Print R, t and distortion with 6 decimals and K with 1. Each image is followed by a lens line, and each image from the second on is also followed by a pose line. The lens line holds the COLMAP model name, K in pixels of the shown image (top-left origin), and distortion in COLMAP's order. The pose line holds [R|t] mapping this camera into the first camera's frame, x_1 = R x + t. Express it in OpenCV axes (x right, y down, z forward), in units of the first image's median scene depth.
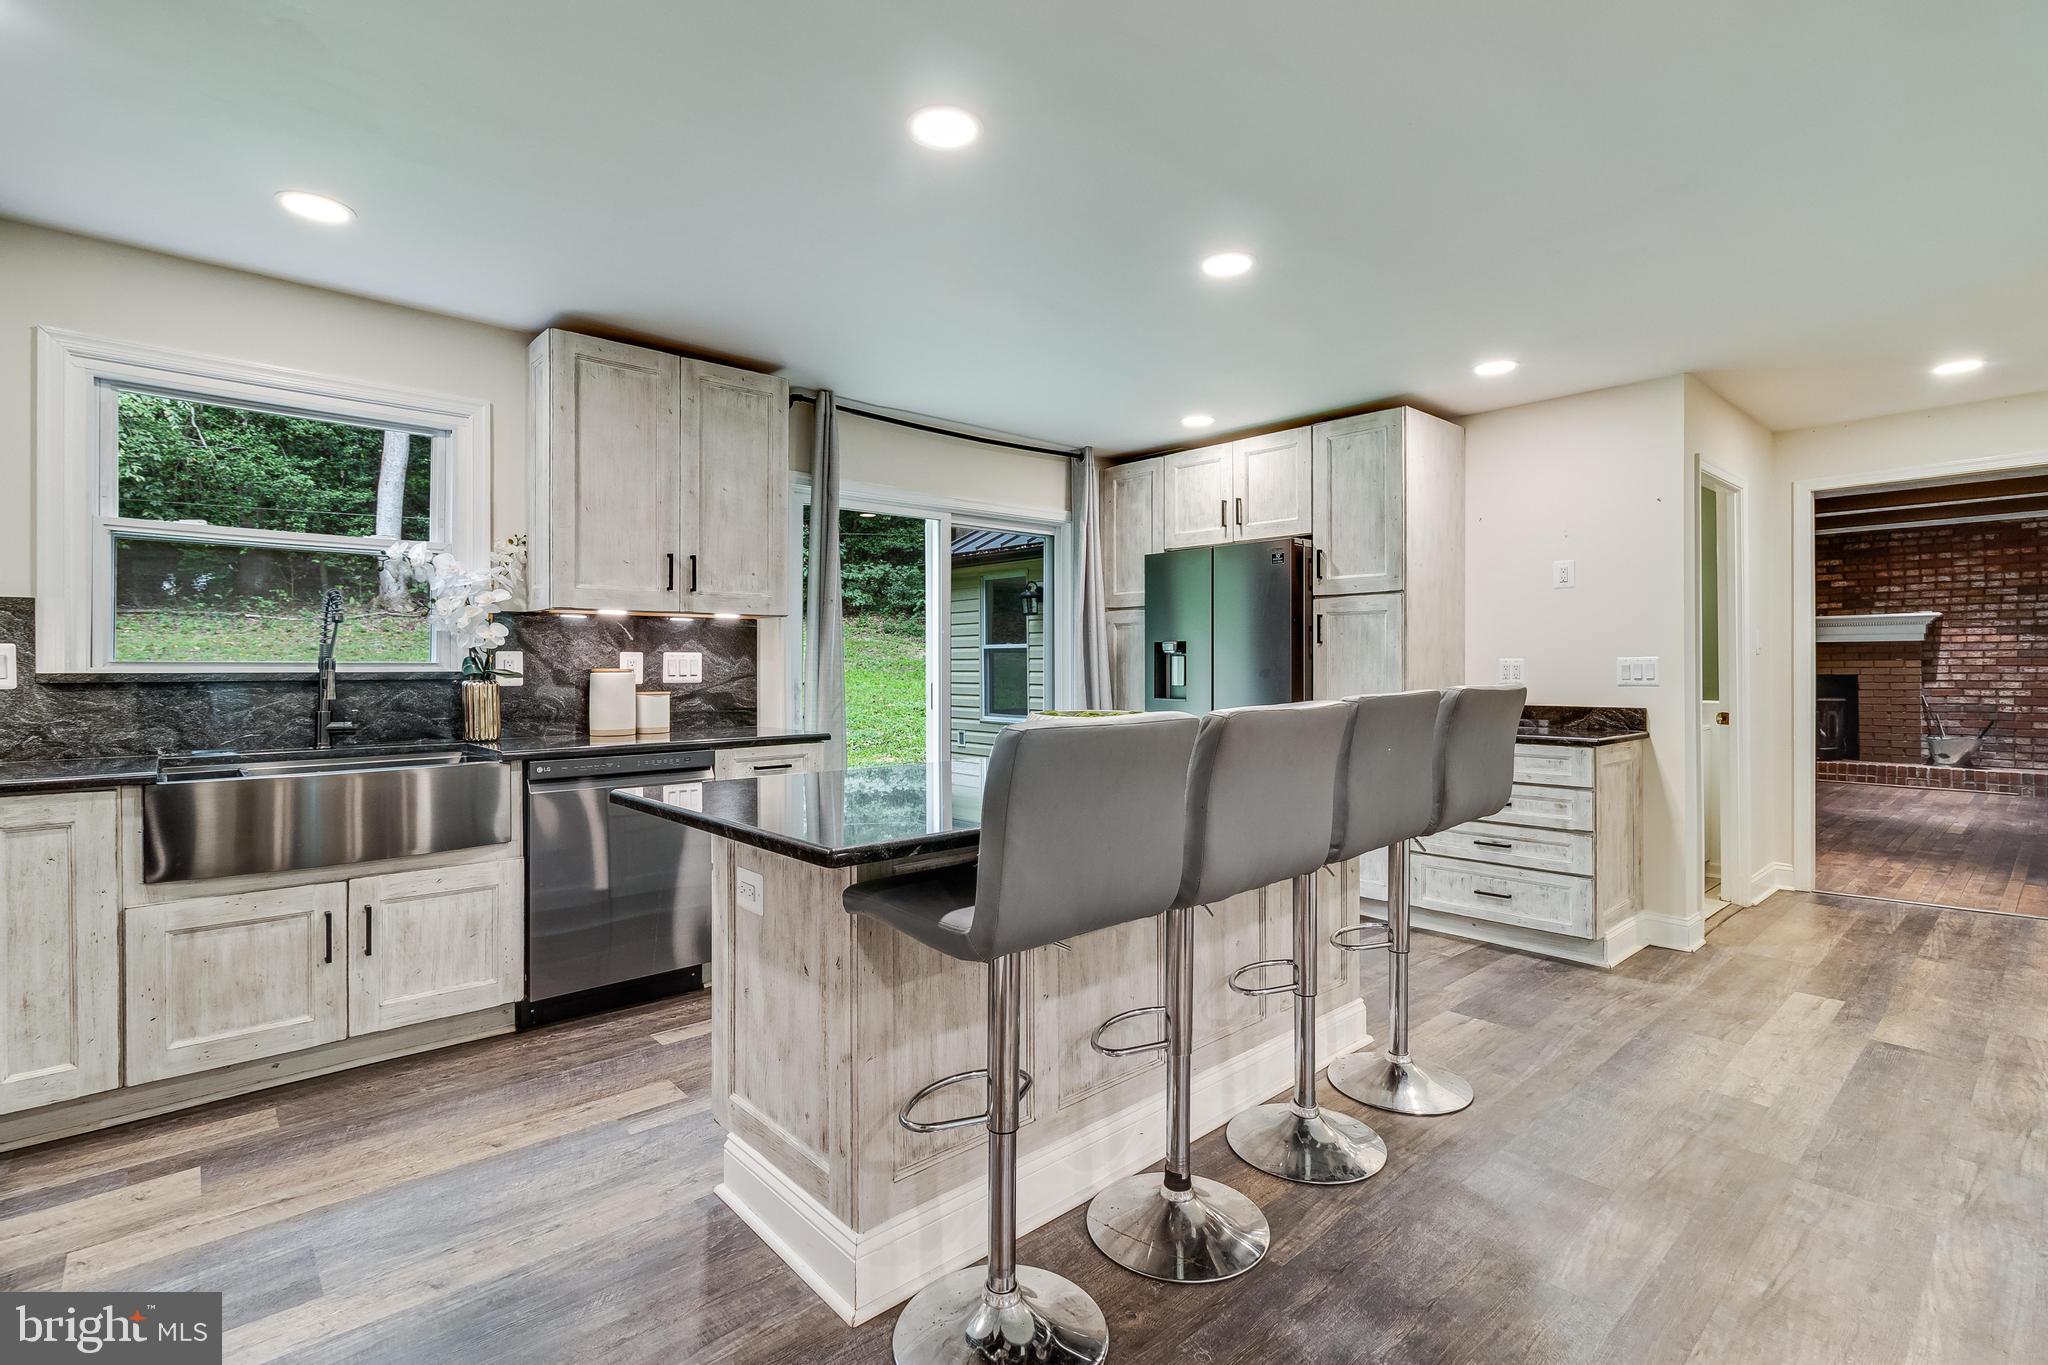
lens RADIAL K [[945.8, 0, 1025.3], [0, 945.8, 671.0], [0, 0, 1]] dist [0.000145, 0.000009]
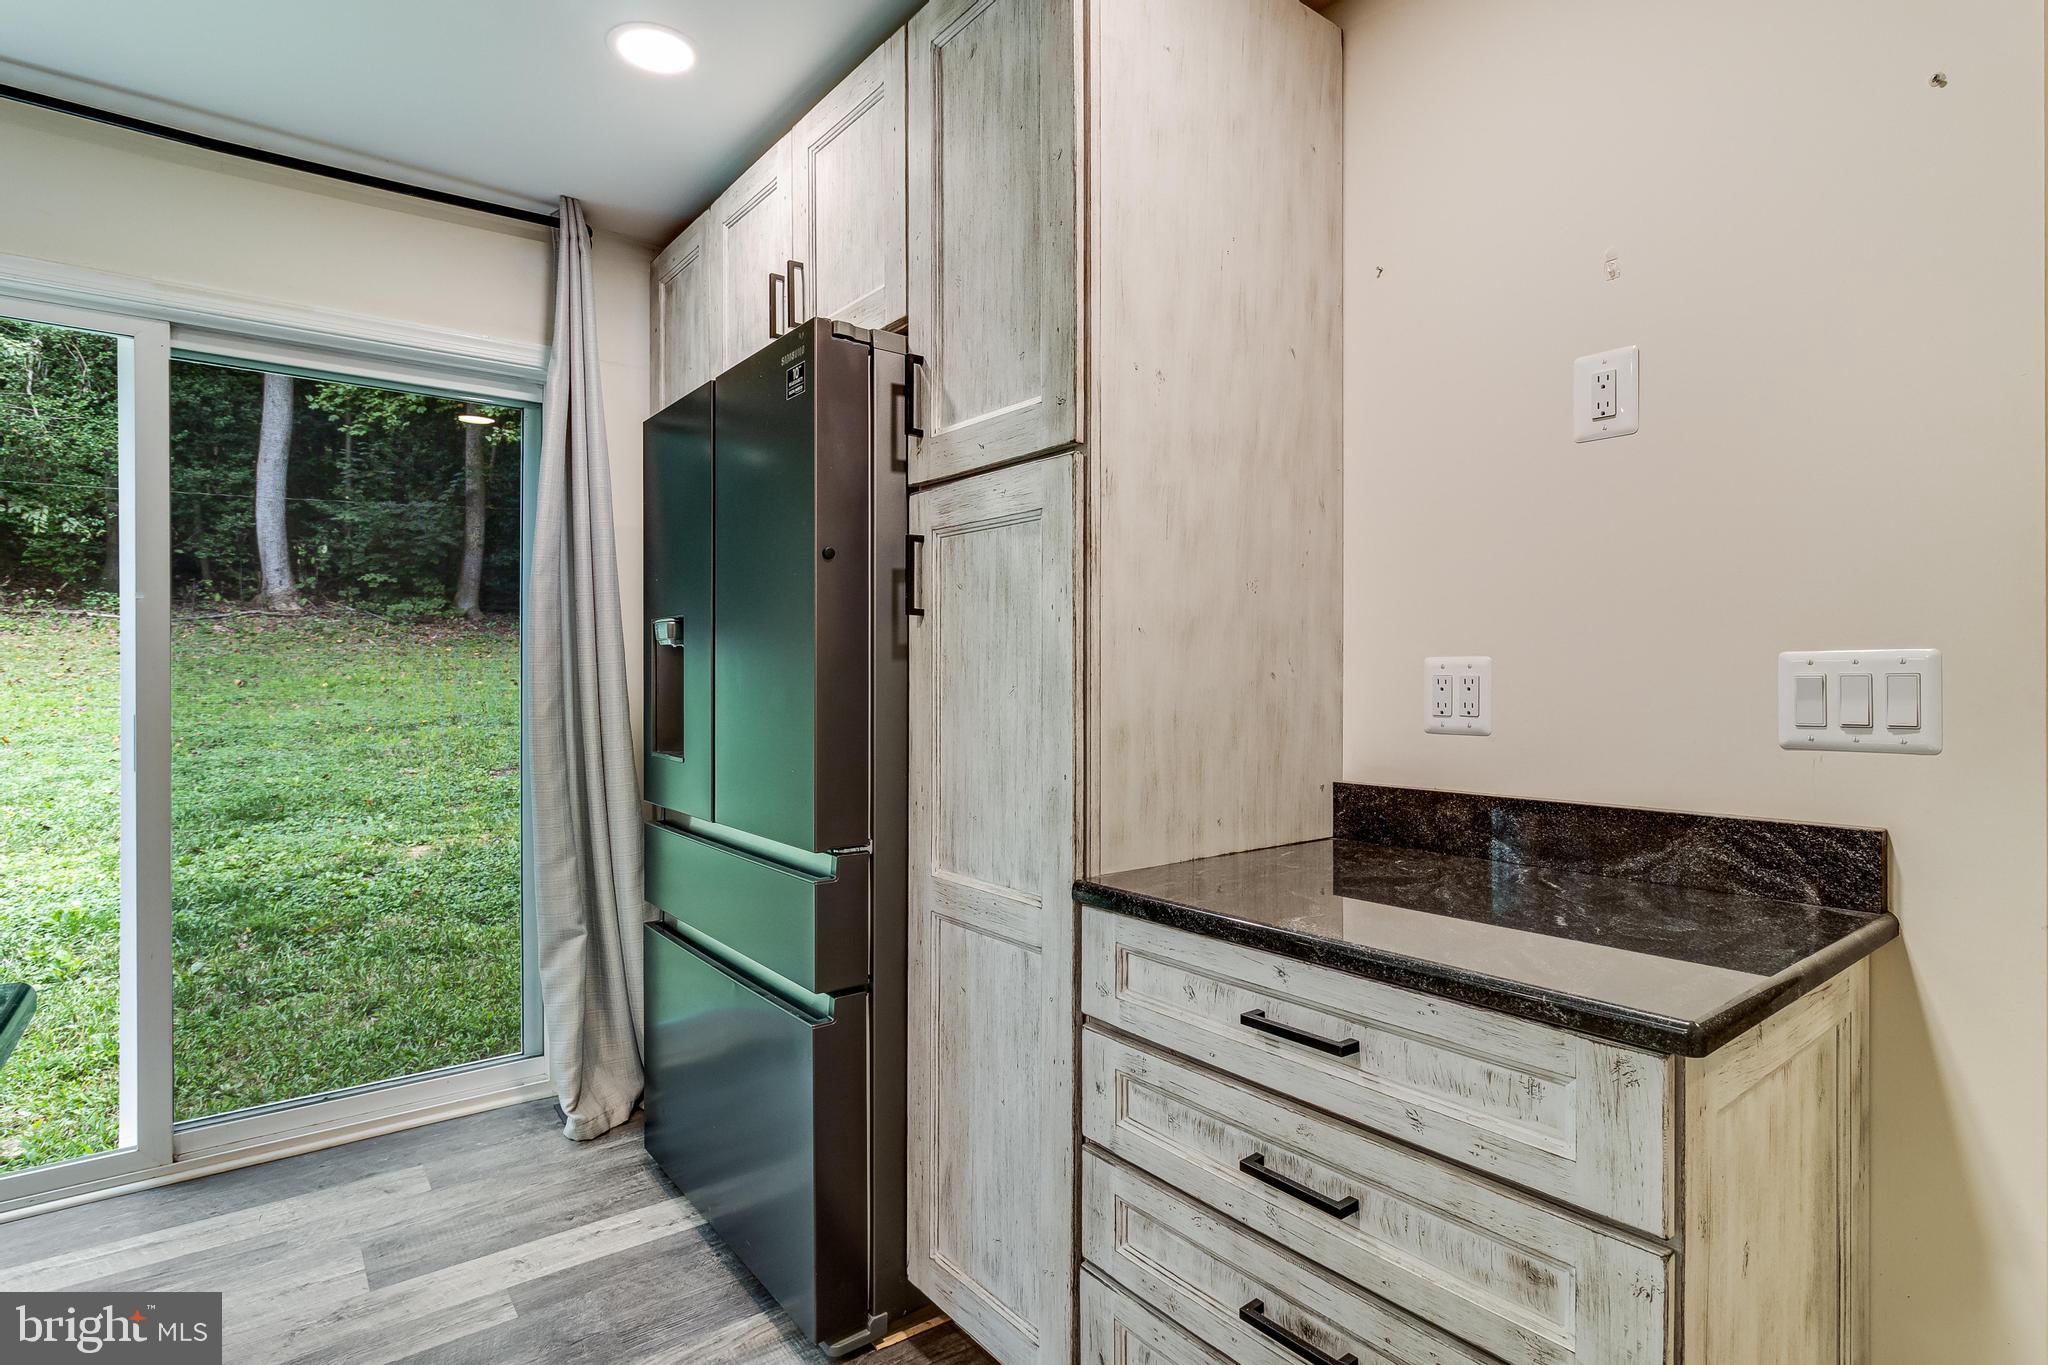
lens RADIAL K [[1025.1, 0, 1022.3], [0, 1025.1, 681.5], [0, 0, 1]] dist [-0.000114, 0.000136]
pose [[0.997535, 0.003299, -0.070099, 0.451056], [-0.003281, 0.999995, 0.000370, -0.004717], [0.070100, -0.000139, 0.997540, 0.726540]]
